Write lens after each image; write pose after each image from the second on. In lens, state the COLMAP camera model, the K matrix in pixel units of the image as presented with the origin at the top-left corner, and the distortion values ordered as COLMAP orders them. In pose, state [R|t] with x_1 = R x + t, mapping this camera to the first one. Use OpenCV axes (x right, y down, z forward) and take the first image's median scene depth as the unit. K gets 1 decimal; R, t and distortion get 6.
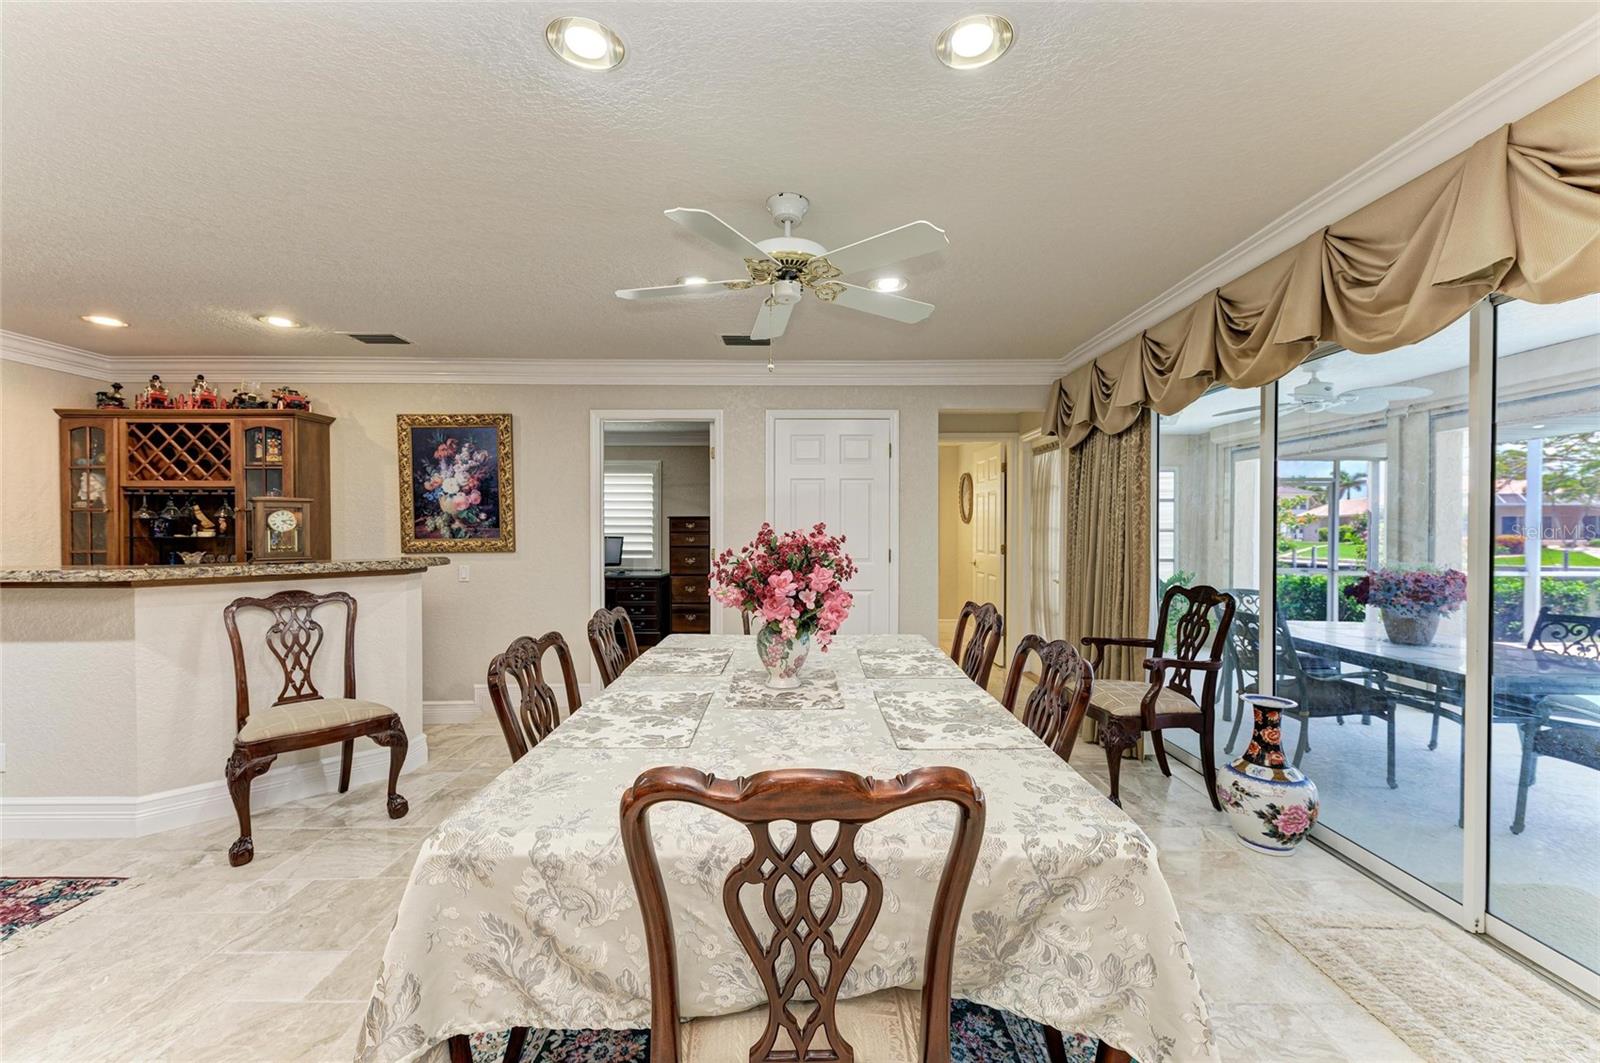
lens RADIAL K [[643.2, 0, 805.1], [0, 643.2, 534.5], [0, 0, 1]] dist [0.007886, -0.003576]
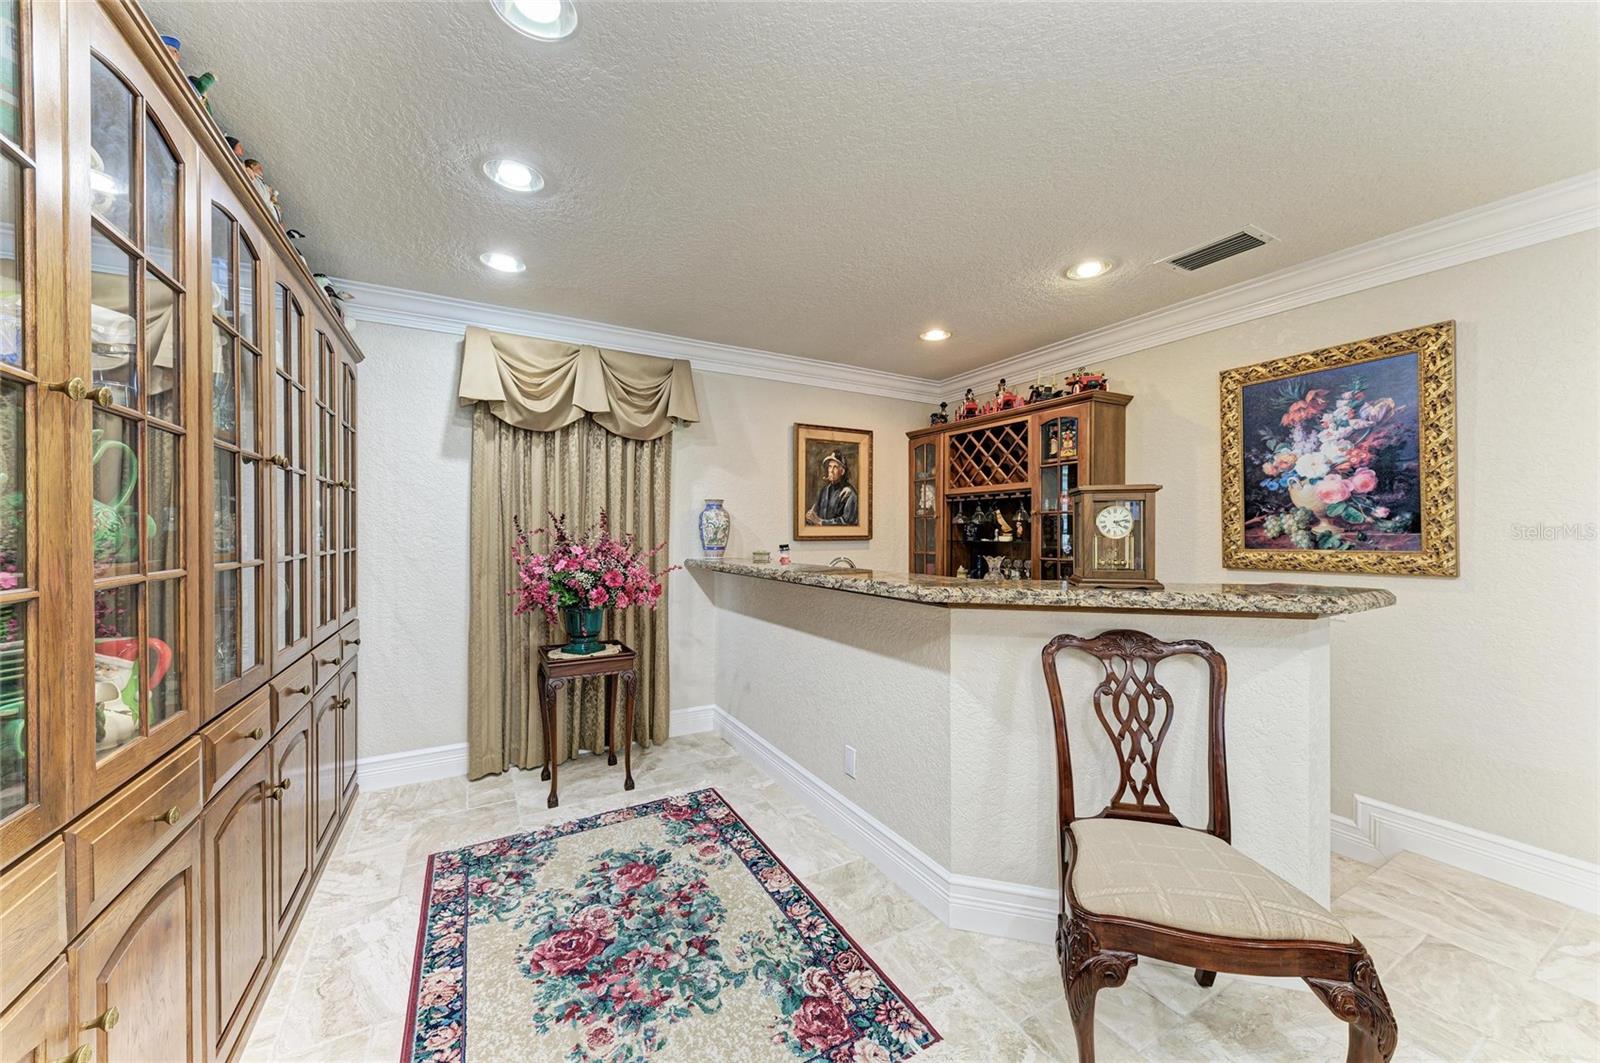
lens RADIAL K [[582.1, 0, 802.6], [0, 582.1, 536.3], [0, 0, 1]] dist [0.008359, -0.003210]
pose [[0.488583, 0.006117, -0.872496, -0.309749], [-0.009264, 0.999955, 0.001824, -0.003033], [0.872468, 0.007192, 0.488618, 0.301900]]
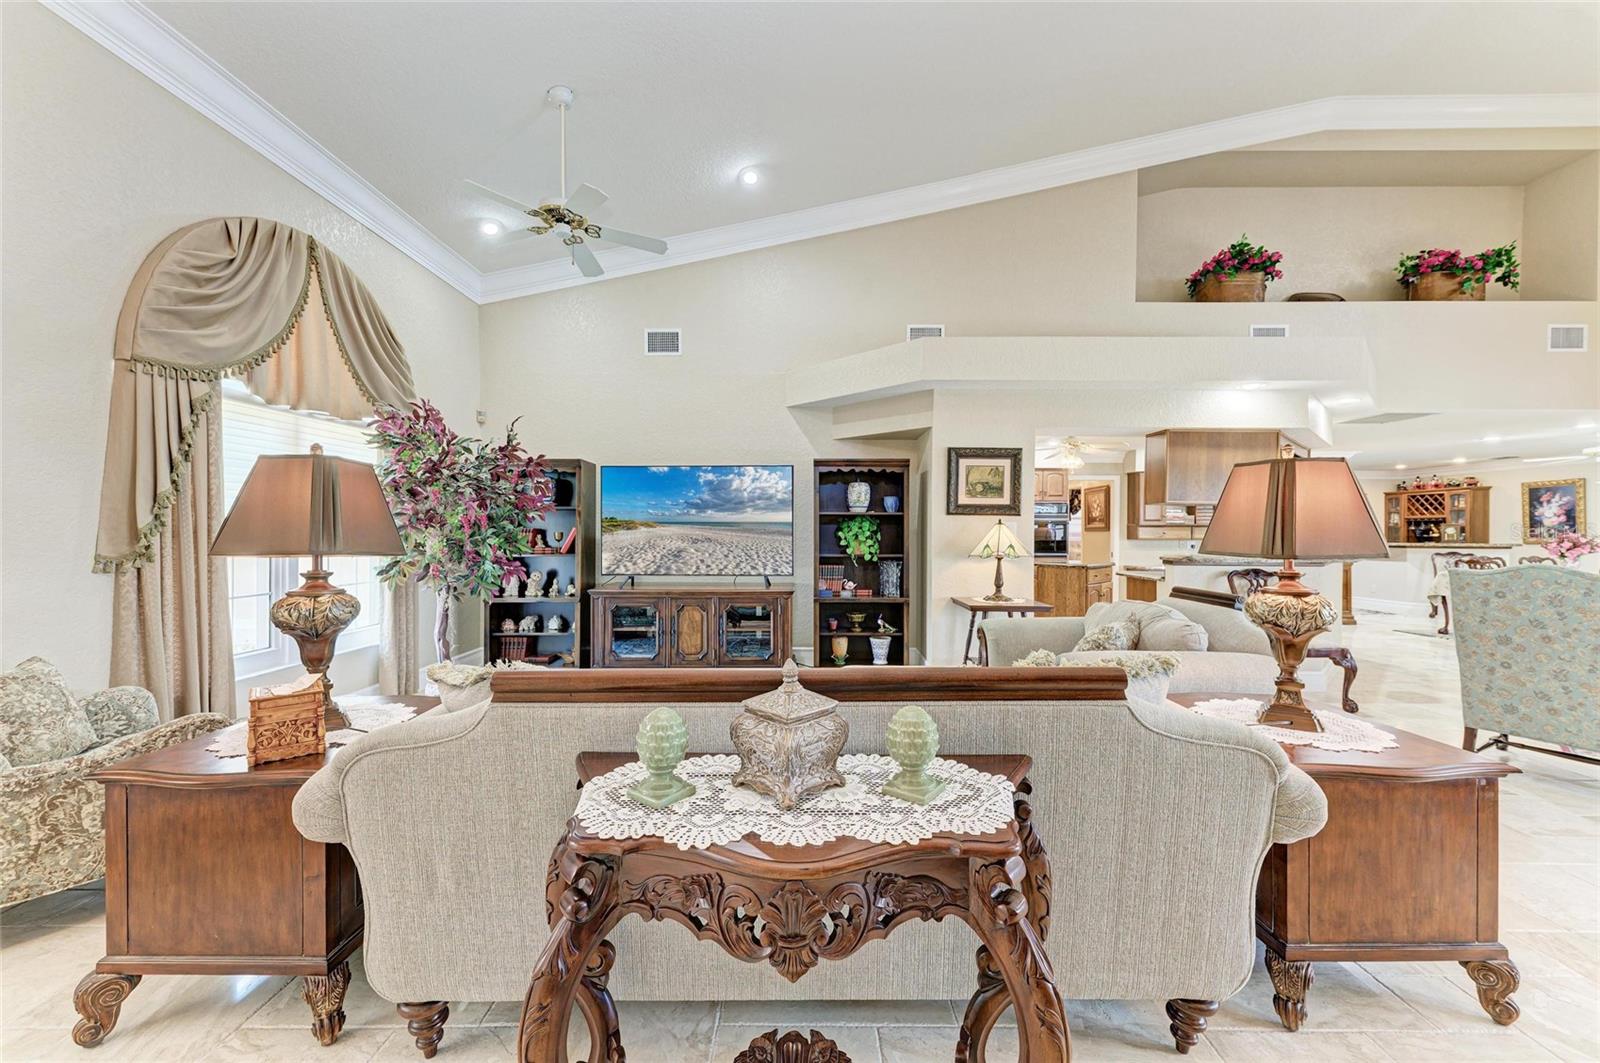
lens RADIAL K [[601.6, 0, 800.8], [0, 601.6, 539.6], [0, 0, 1]] dist [0.006389, -0.003051]
pose [[-0.035201, 0.011982, -0.999308, 1.669666], [-0.011859, 0.999853, 0.012406, 0.018928], [0.999310, 0.012287, -0.035054, -1.542767]]
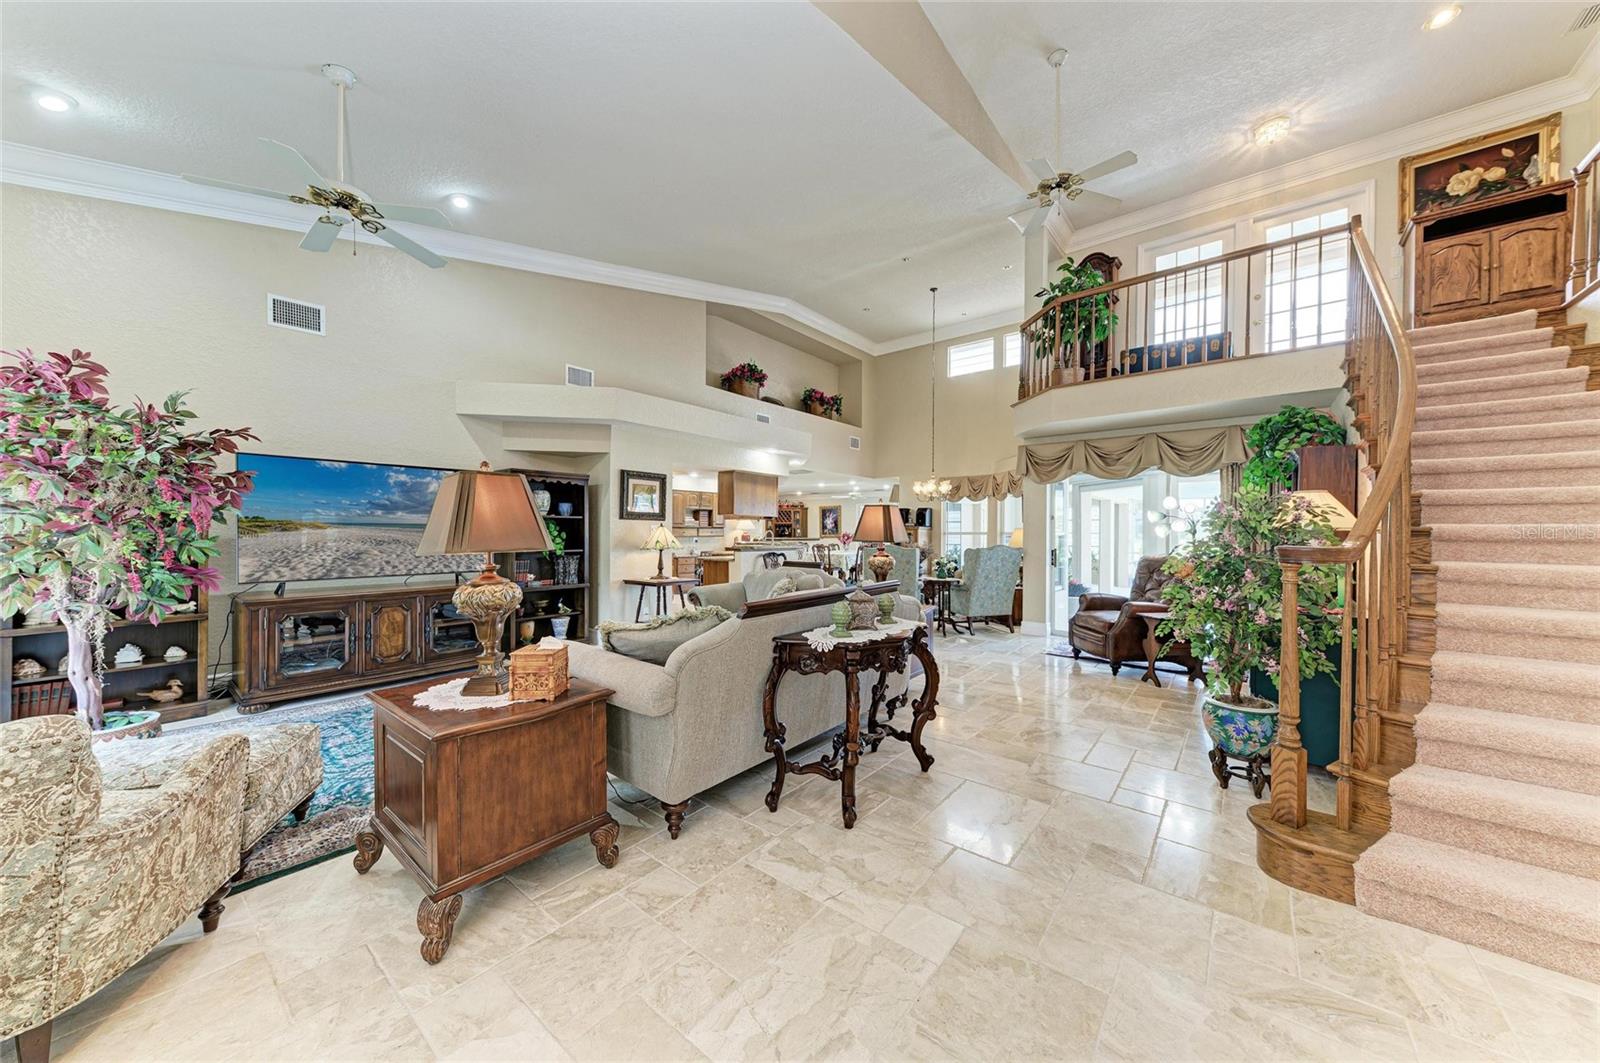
lens RADIAL K [[541.0, 0, 796.3], [0, 541.0, 539.0], [0, 0, 1]] dist [0.003120, 0.000155]
pose [[0.759304, 0.009323, -0.650669, 1.762233], [-0.007916, 0.999956, 0.005091, 0.022386], [0.650688, 0.001285, 0.759344, -2.035827]]
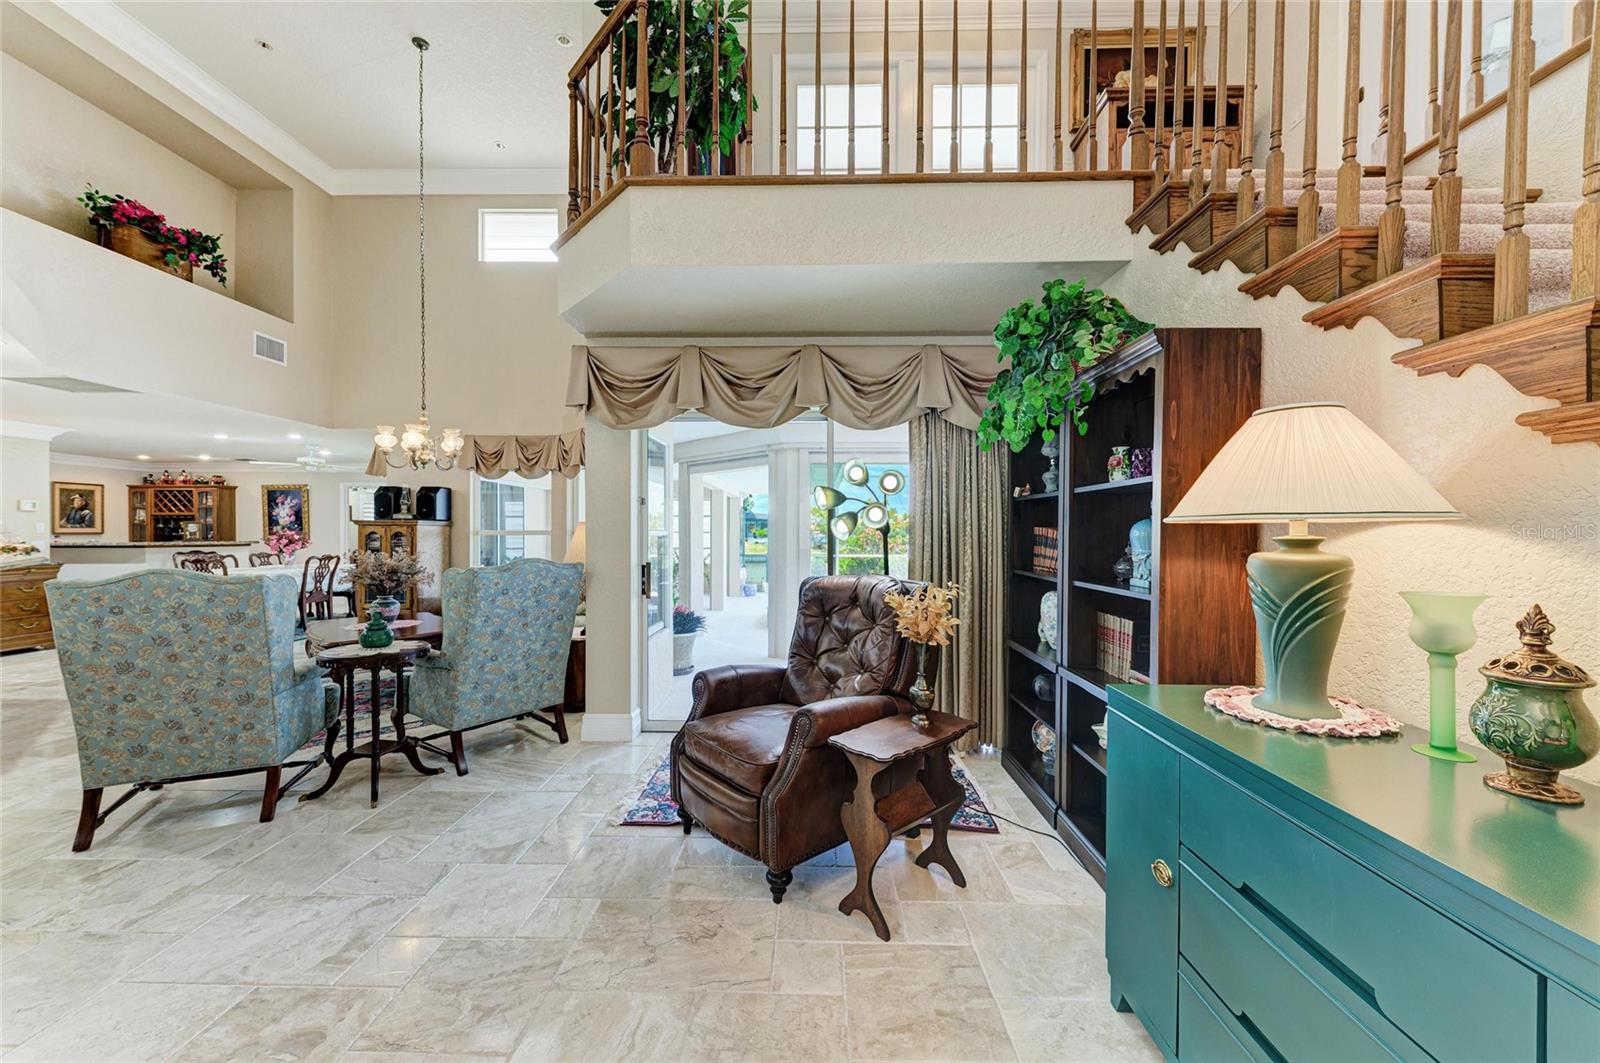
lens RADIAL K [[601.6, 0, 808.7], [0, 601.6, 531.6], [0, 0, 1]] dist [0.006389, -0.003051]
pose [[0.999685, -0.000677, -0.025105, 1.589373], [0.000438, 0.999954, -0.009542, 0.016443], [0.025110, 0.009528, 0.999639, -1.312465]]
